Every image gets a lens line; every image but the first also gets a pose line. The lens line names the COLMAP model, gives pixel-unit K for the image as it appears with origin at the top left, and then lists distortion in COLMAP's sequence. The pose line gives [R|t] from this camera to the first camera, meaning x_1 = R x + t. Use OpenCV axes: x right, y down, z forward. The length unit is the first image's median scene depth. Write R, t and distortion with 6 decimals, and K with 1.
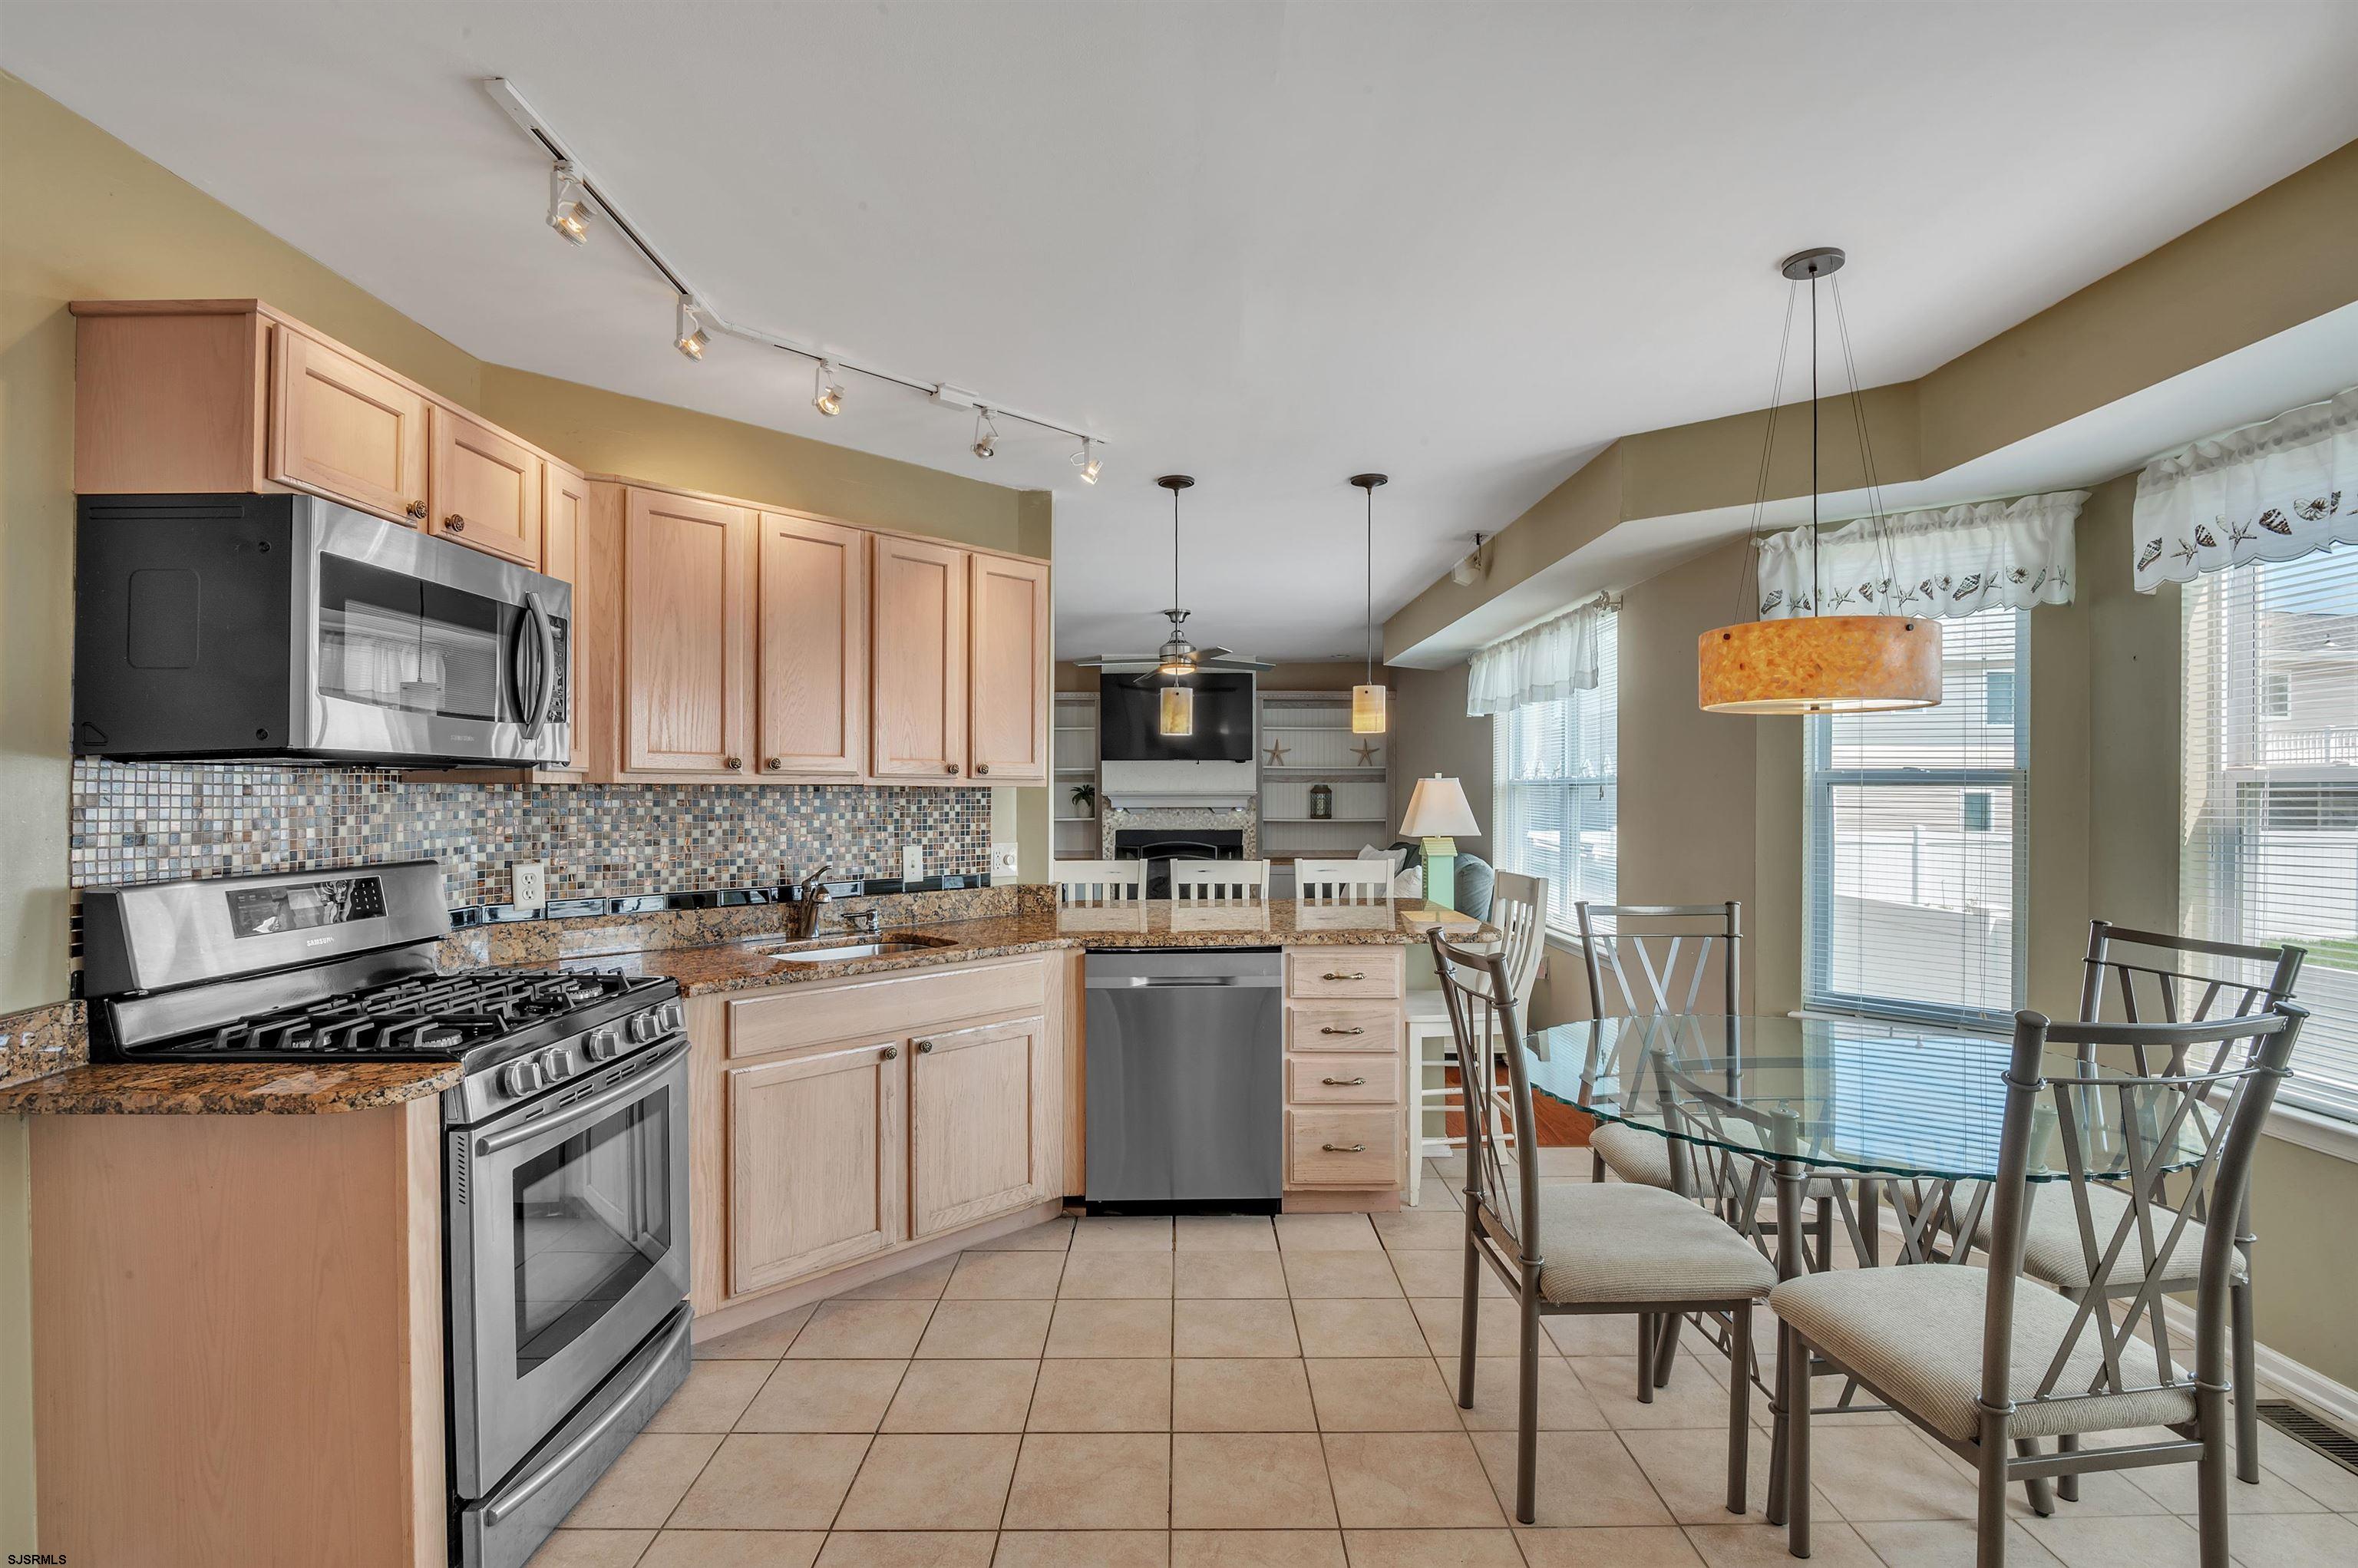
lens RADIAL K [[1094.1, 0, 1176.9], [0, 1094.1, 788.4], [0, 0, 1]] dist [0.001047, -0.002736]
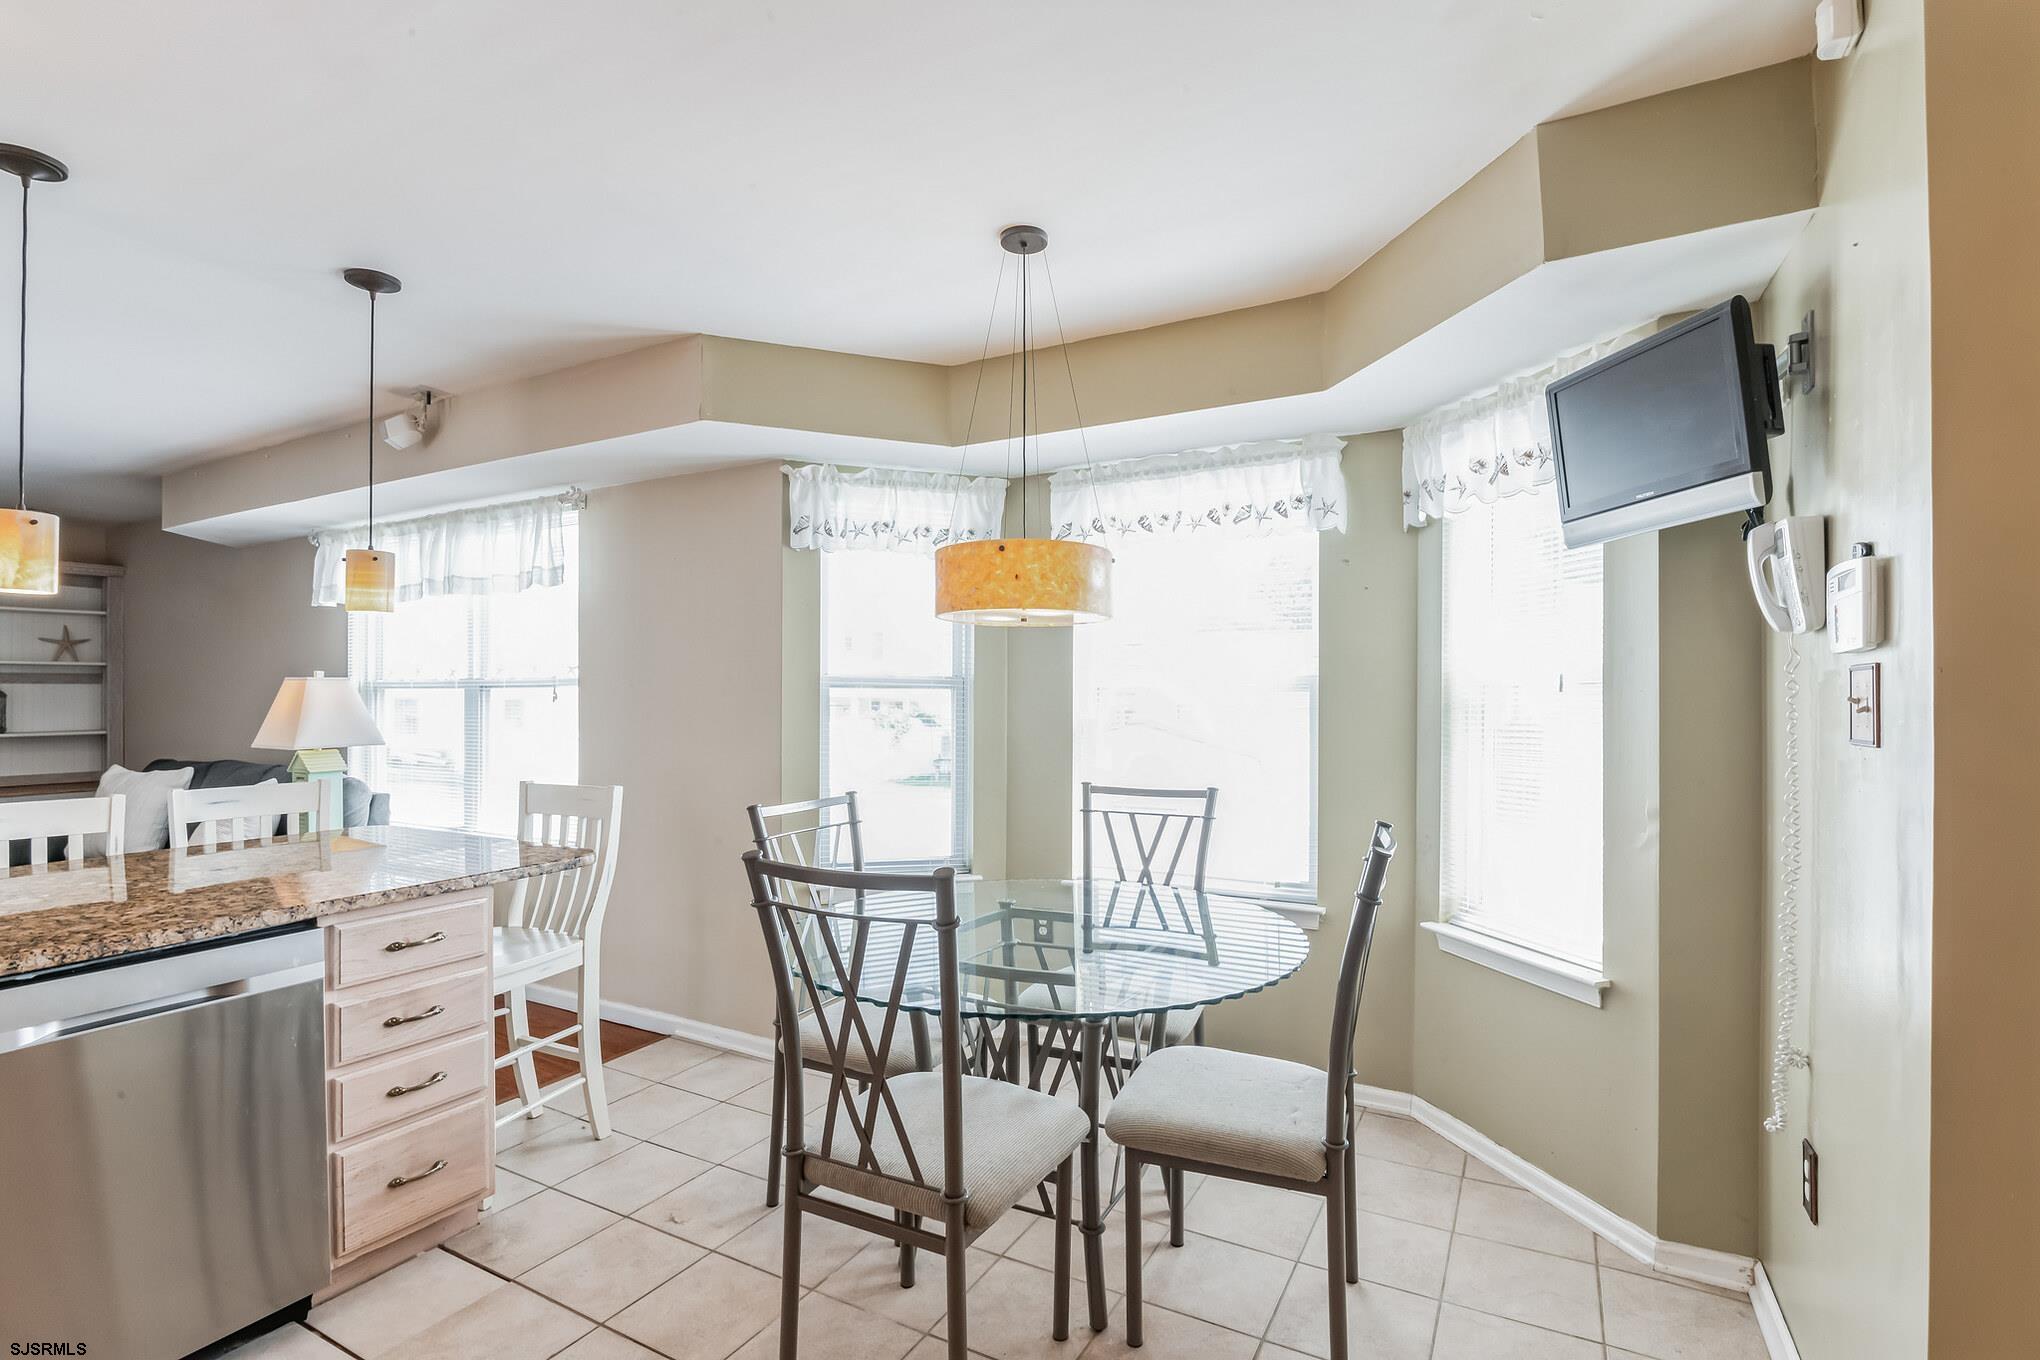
lens RADIAL K [[946.6, 0, 1028.9], [0, 946.6, 698.3], [0, 0, 1]] dist [0.001047, -0.002736]
pose [[0.494112, -0.001627, 0.869397, -0.200318], [-0.001851, 0.999994, 0.002924, 0.005540], [-0.869396, -0.003054, 0.494106, 0.331554]]
